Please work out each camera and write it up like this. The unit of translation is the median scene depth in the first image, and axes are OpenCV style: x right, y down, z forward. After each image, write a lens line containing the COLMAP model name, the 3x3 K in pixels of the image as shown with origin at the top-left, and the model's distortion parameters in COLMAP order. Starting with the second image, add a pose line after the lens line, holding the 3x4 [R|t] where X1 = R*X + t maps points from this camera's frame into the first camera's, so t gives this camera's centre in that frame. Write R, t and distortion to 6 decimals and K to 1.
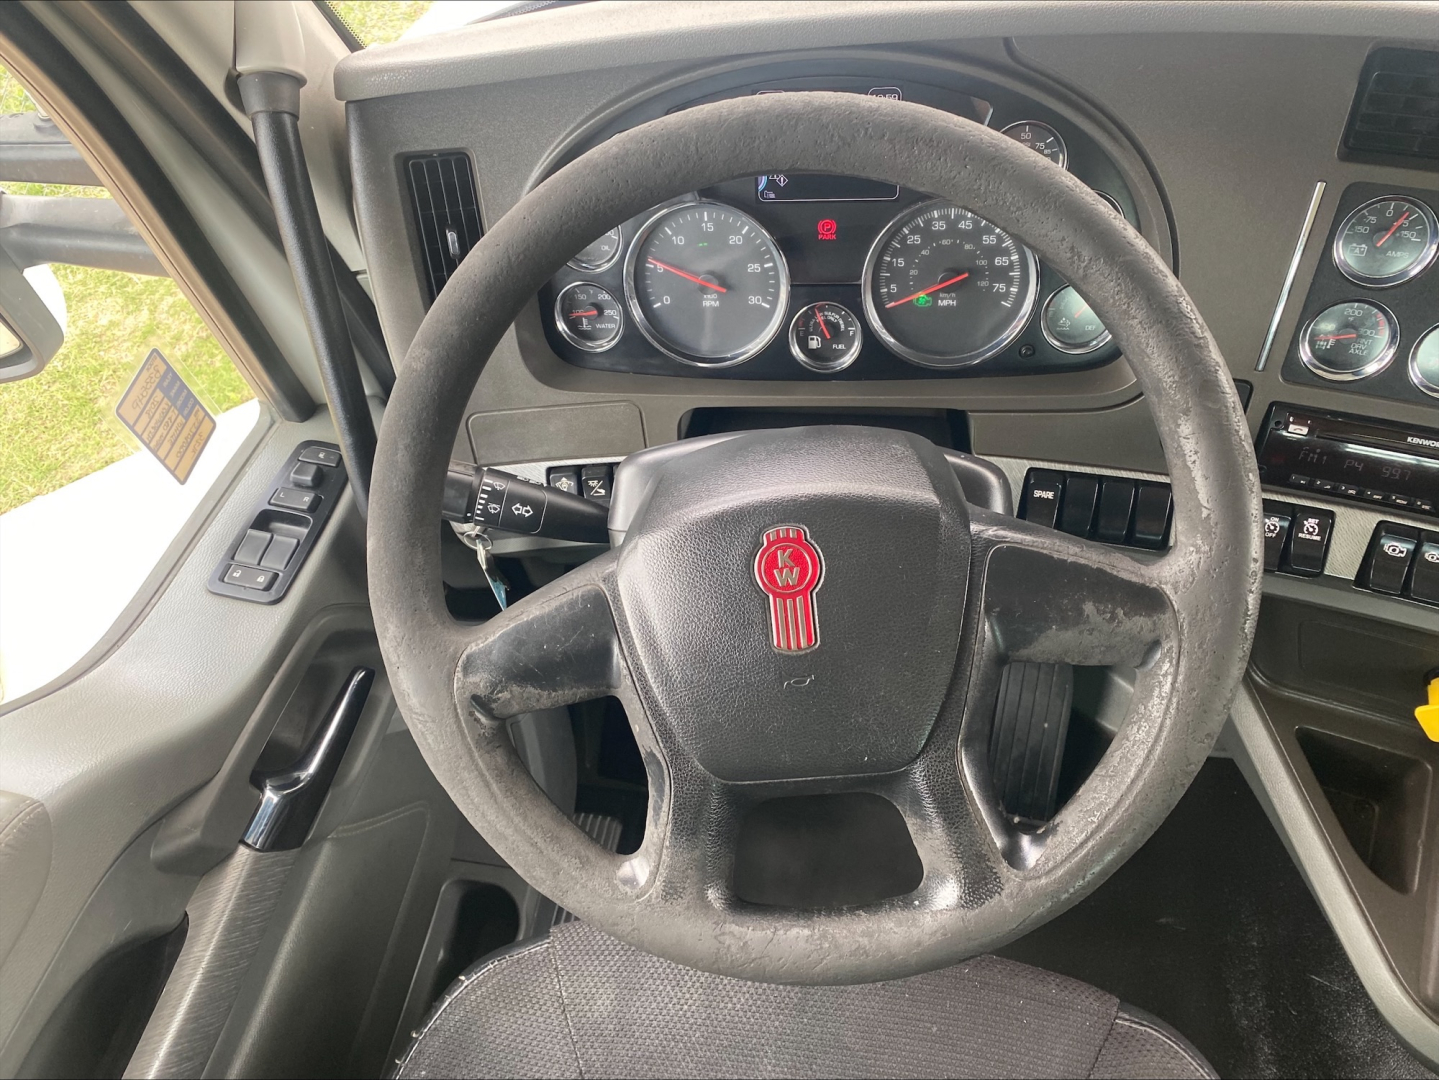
lens RADIAL K [[1111.8, 0, 731.7], [0, 1111.8, 565.9], [0, 0, 1]] dist [0.043386, -0.047238]
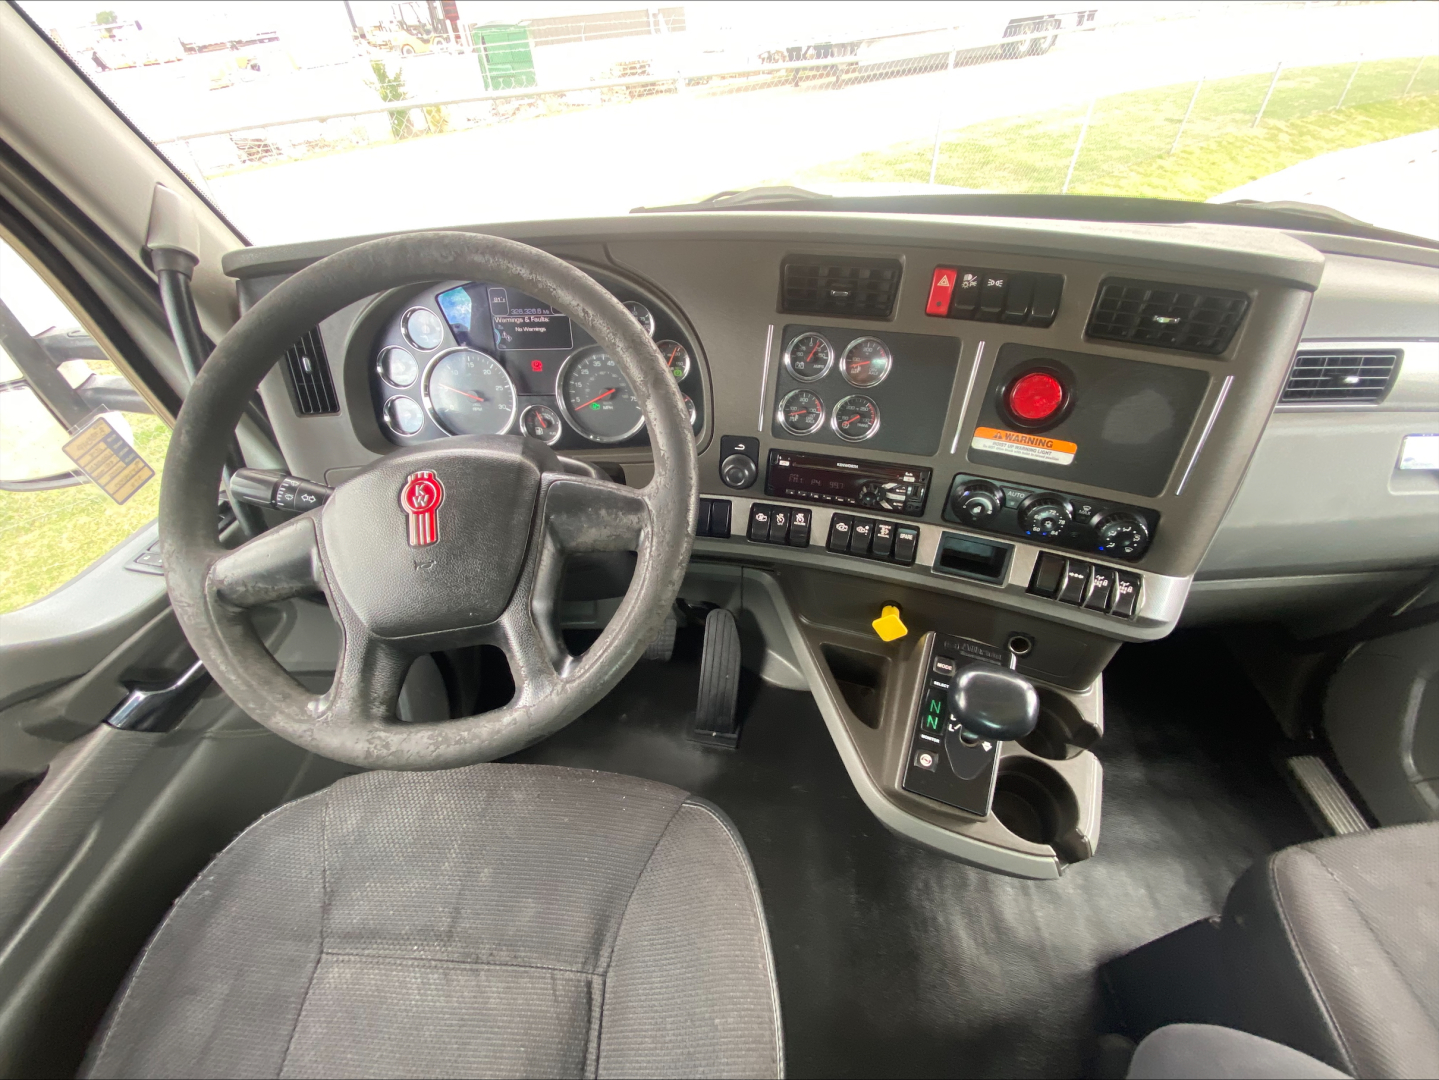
lens RADIAL K [[587.5, 0, 716.4], [0, 587.5, 544.9], [0, 0, 1]] dist [0.041094, -0.030452]
pose [[0.993533, -0.015610, 0.112464, 0.289279], [0.036398, 0.982018, -0.185247, 0.189768], [-0.107550, 0.188142, 0.976235, 0.094892]]
